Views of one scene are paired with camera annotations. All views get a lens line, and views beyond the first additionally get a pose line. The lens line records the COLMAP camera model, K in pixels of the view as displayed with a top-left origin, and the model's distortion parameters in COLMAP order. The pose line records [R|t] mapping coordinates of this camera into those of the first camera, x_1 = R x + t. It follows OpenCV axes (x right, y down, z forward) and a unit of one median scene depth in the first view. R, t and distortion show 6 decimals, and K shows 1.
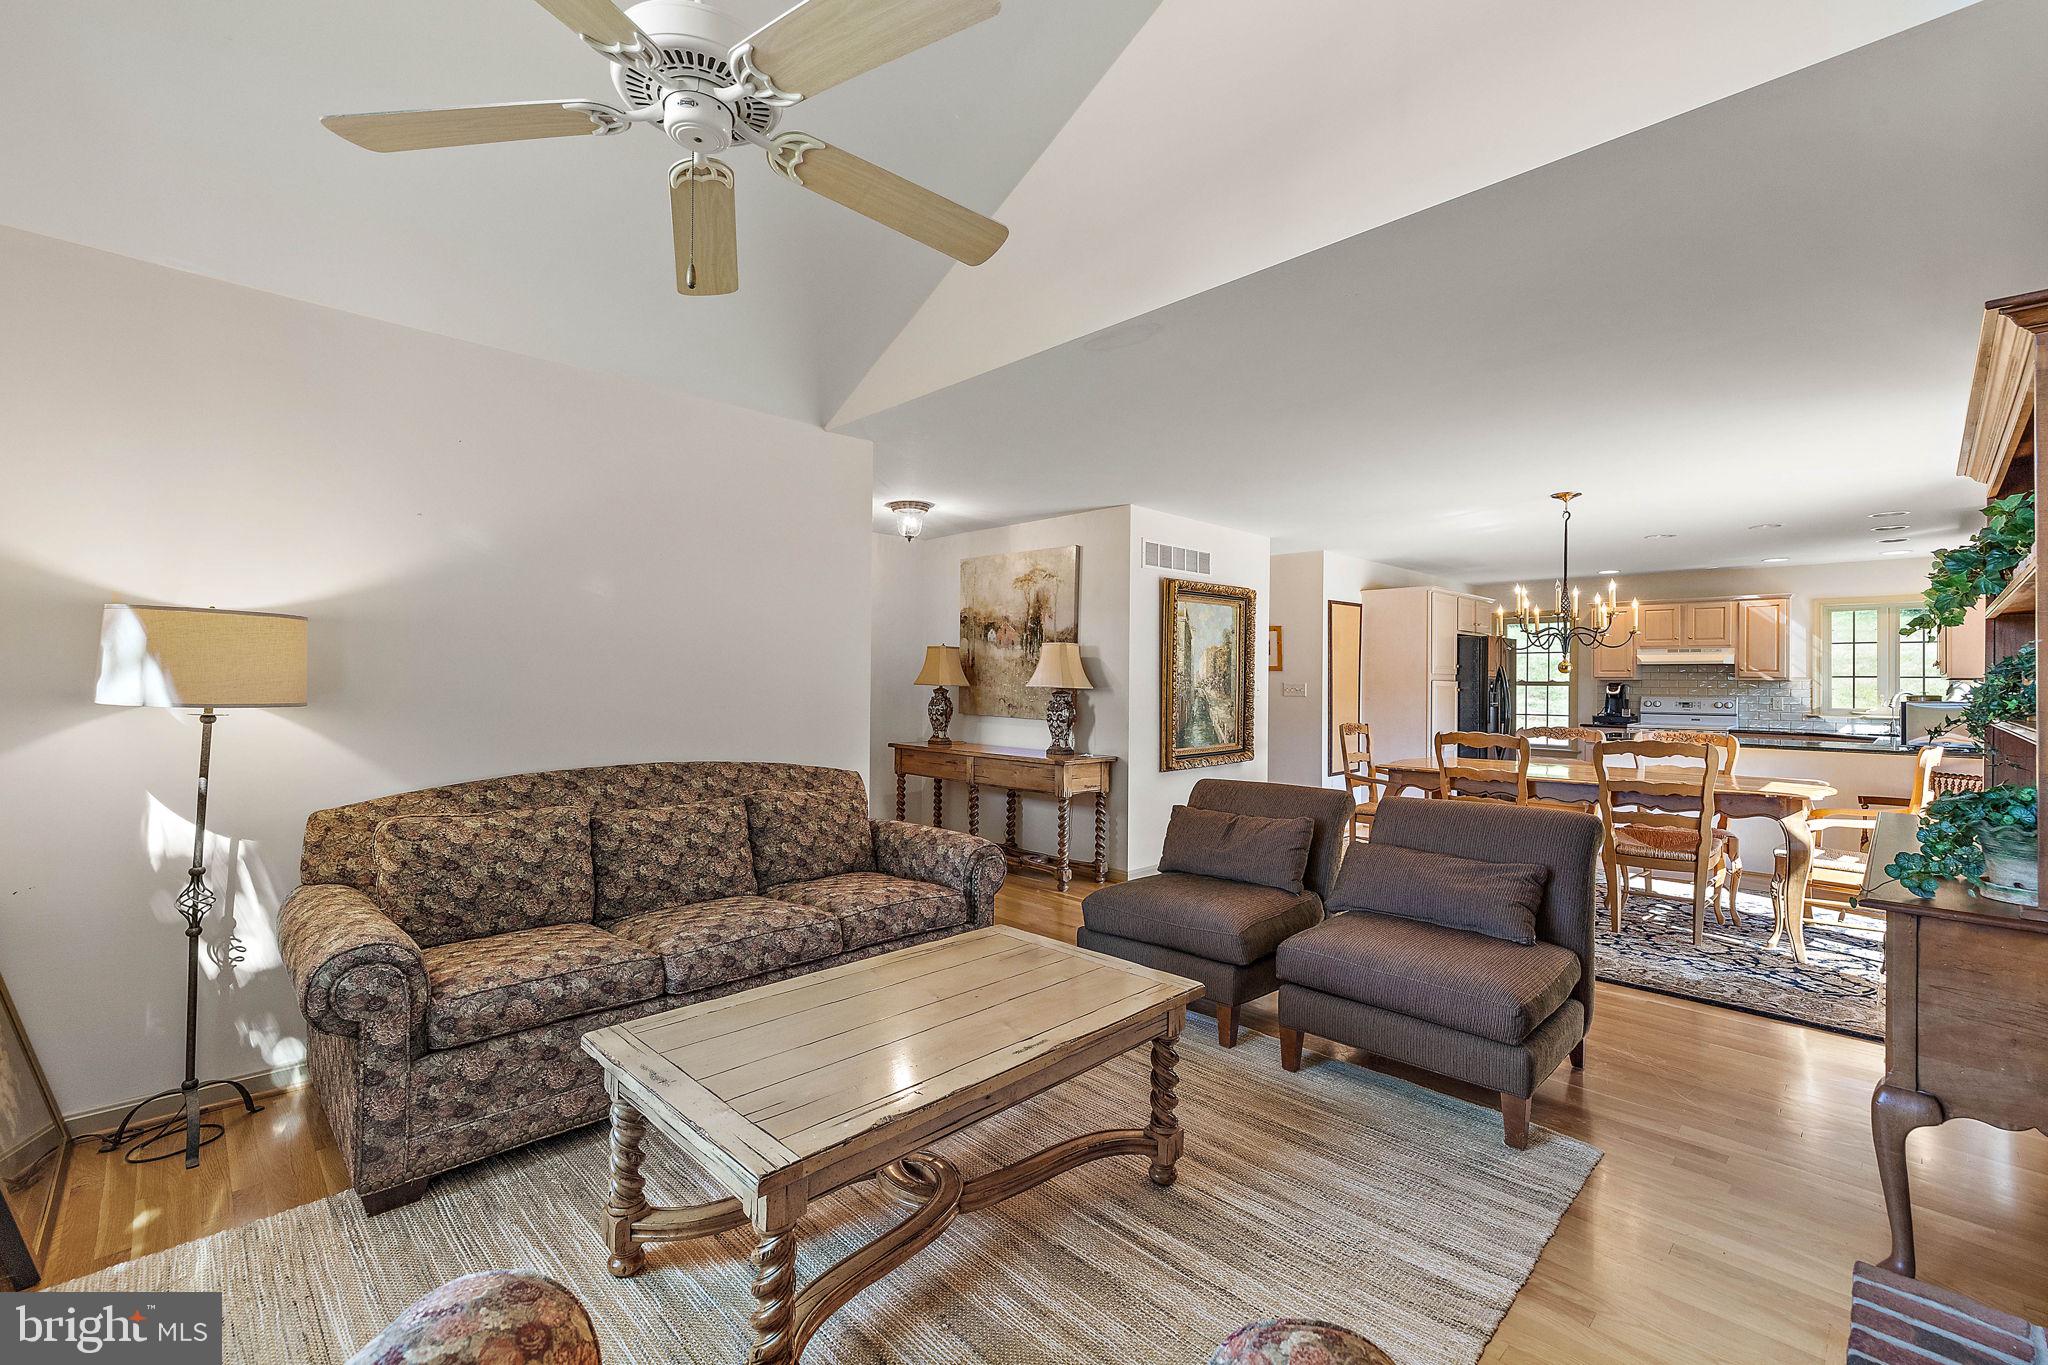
lens RADIAL K [[875.8, 0, 1020.3], [0, 875.8, 675.7], [0, 0, 1]] dist [-0.000226, 0.000056]
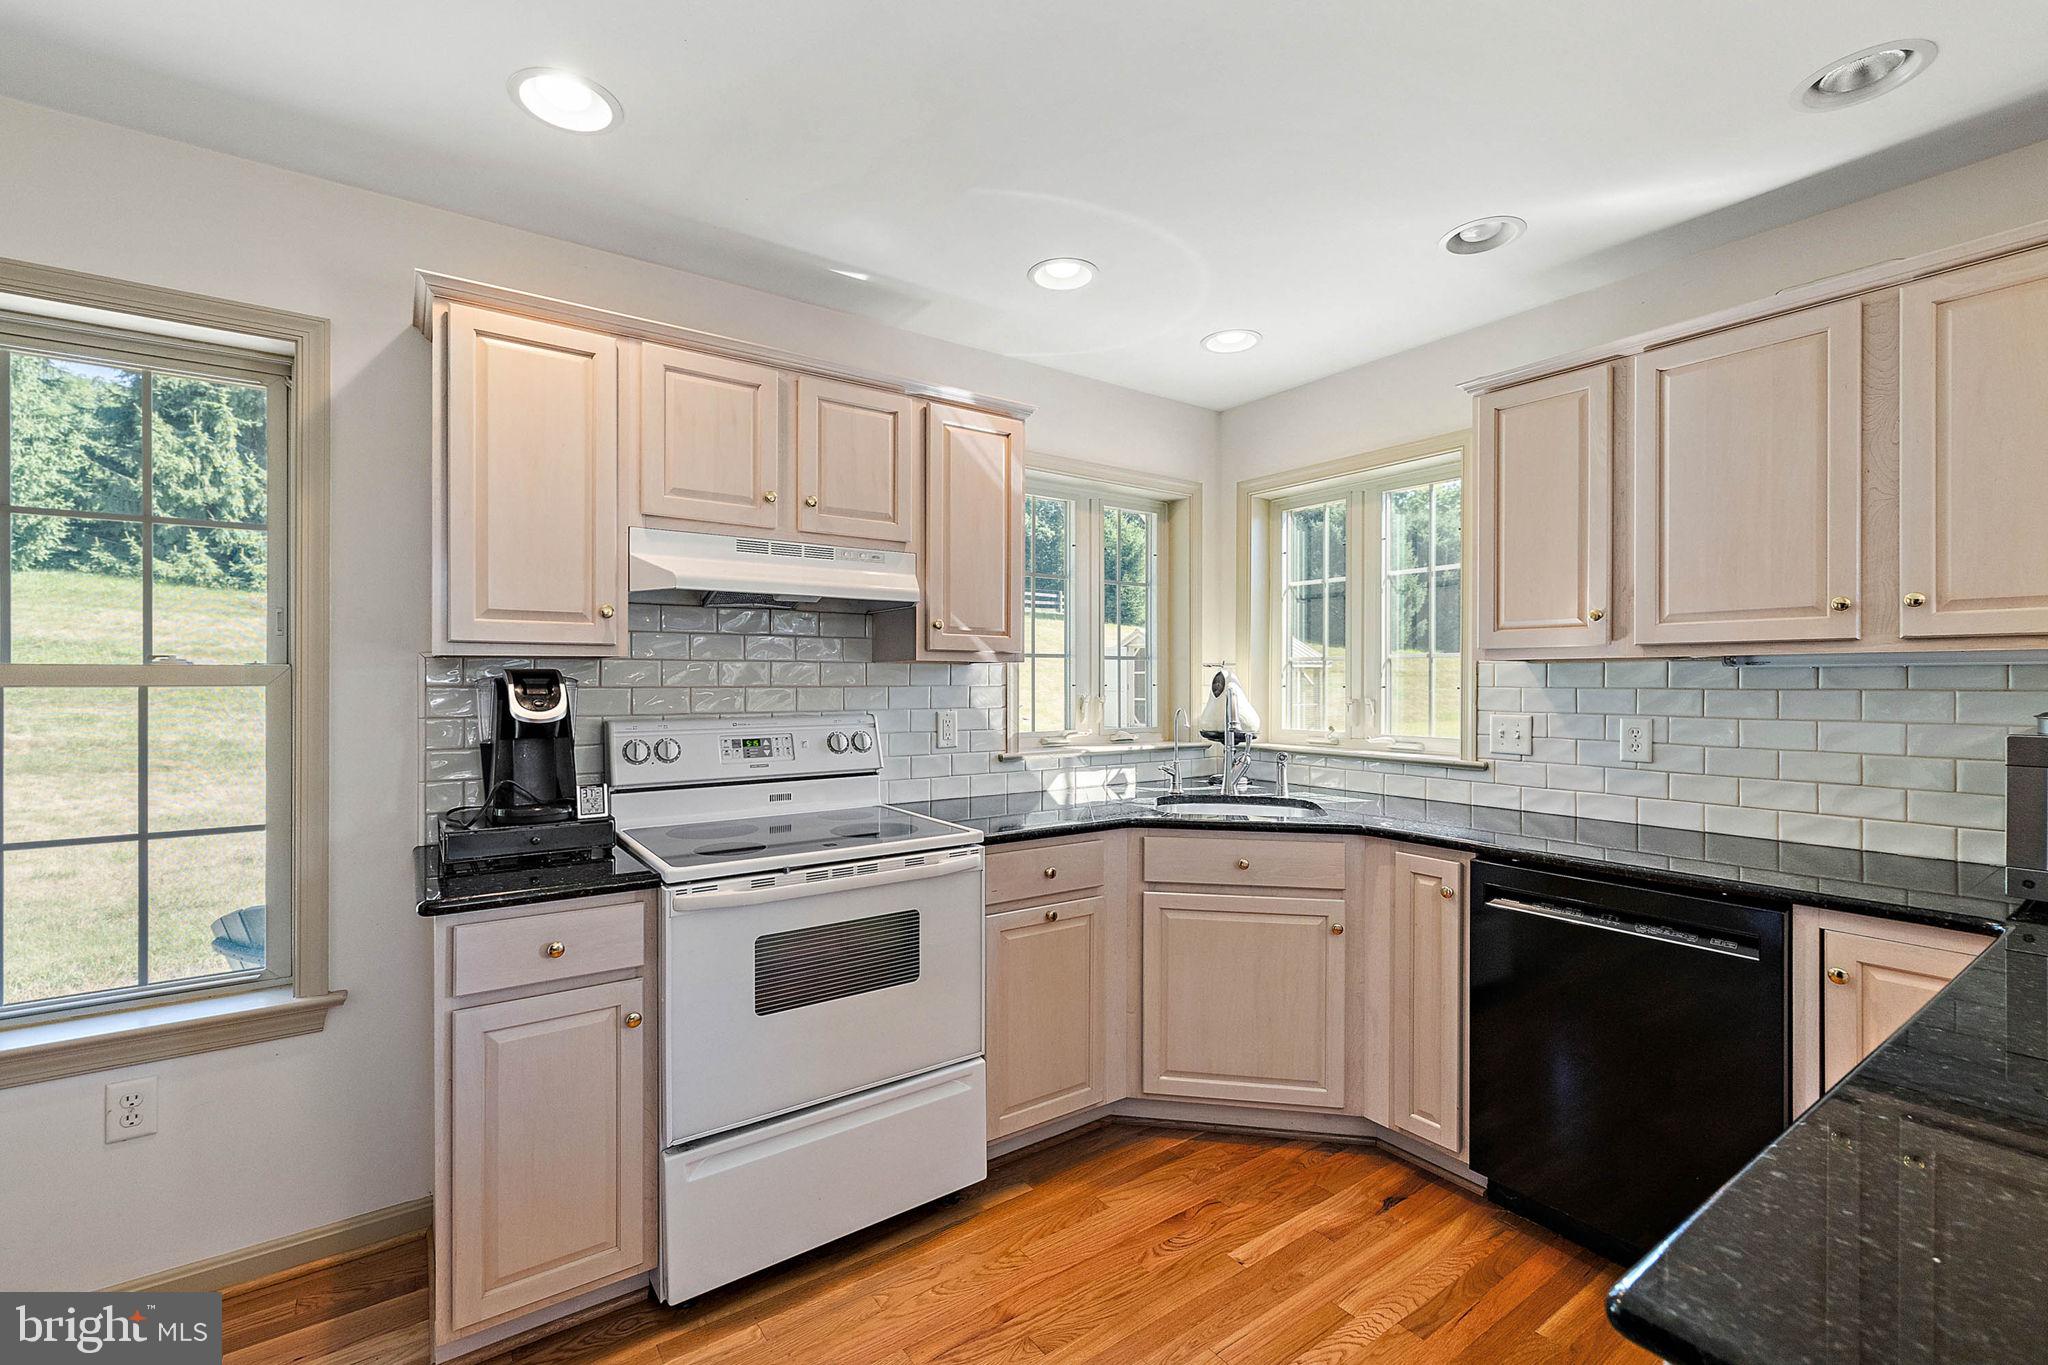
lens RADIAL K [[875.8, 0, 1022.7], [0, 875.8, 681.2], [0, 0, 1]] dist [-0.000226, 0.000056]
pose [[0.168838, -0.010273, 0.985590, 0.330297], [-0.000563, 0.999945, 0.010519, 0.006033], [-0.985644, -0.002331, 0.168823, 0.575465]]
